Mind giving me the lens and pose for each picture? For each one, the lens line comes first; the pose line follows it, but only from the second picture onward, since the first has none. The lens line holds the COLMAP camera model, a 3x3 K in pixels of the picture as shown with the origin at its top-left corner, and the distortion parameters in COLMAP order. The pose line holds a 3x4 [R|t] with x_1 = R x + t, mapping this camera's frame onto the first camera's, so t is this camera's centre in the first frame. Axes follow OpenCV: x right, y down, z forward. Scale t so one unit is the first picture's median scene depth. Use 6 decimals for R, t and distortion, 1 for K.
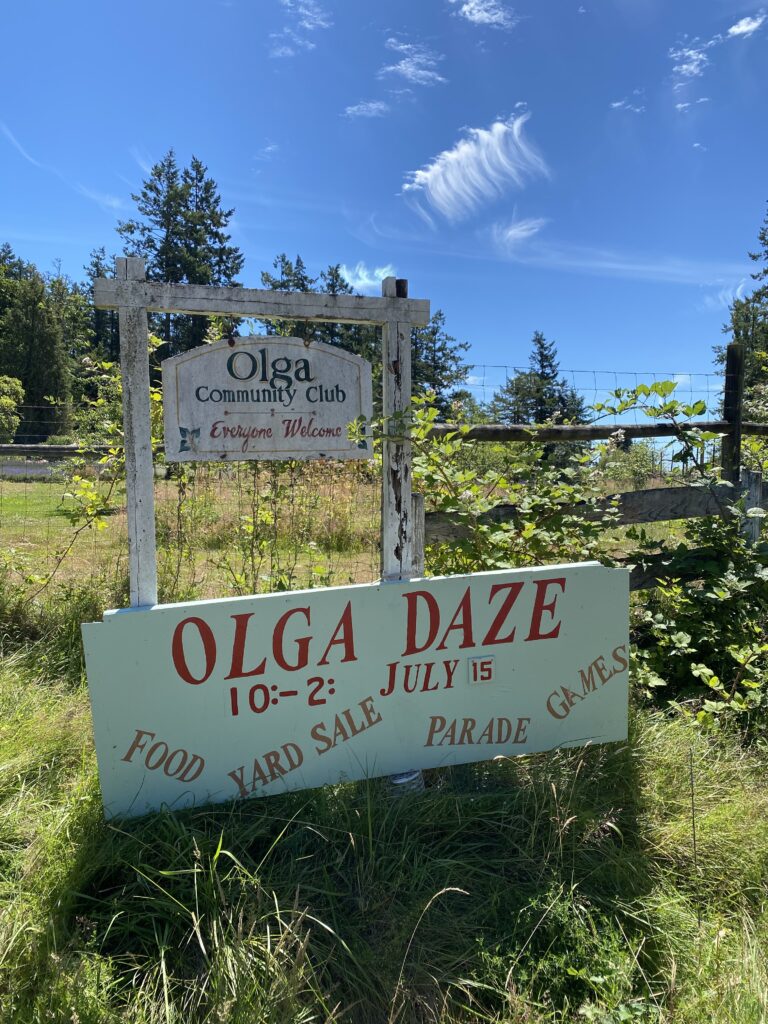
lens RADIAL K [[759.4, 0, 383.5], [0, 759.4, 504.6], [0, 0, 1]] dist [0.010088, -0.010826]
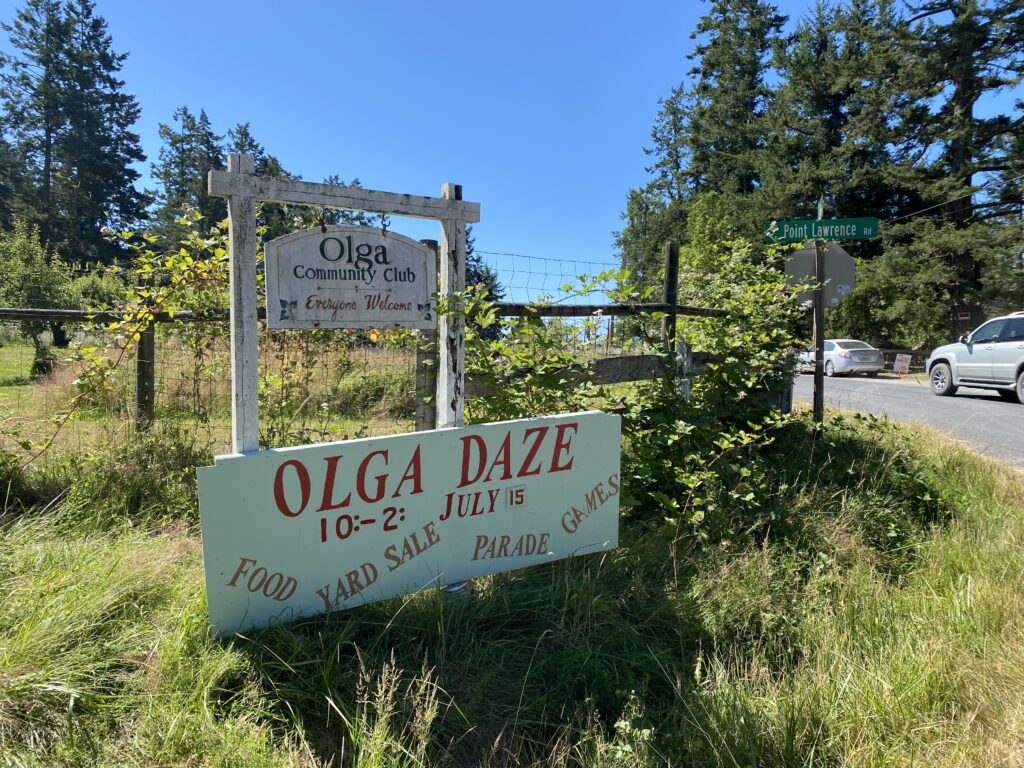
lens RADIAL K [[759.4, 0, 512.0], [0, 759.4, 384.0], [0, 0, 1]] dist [0.010088, -0.010826]
pose [[0.960322, -0.004040, 0.278864, -0.236498], [0.001289, 0.999949, 0.010048, 0.017145], [-0.278890, -0.009290, 0.960278, -0.220168]]
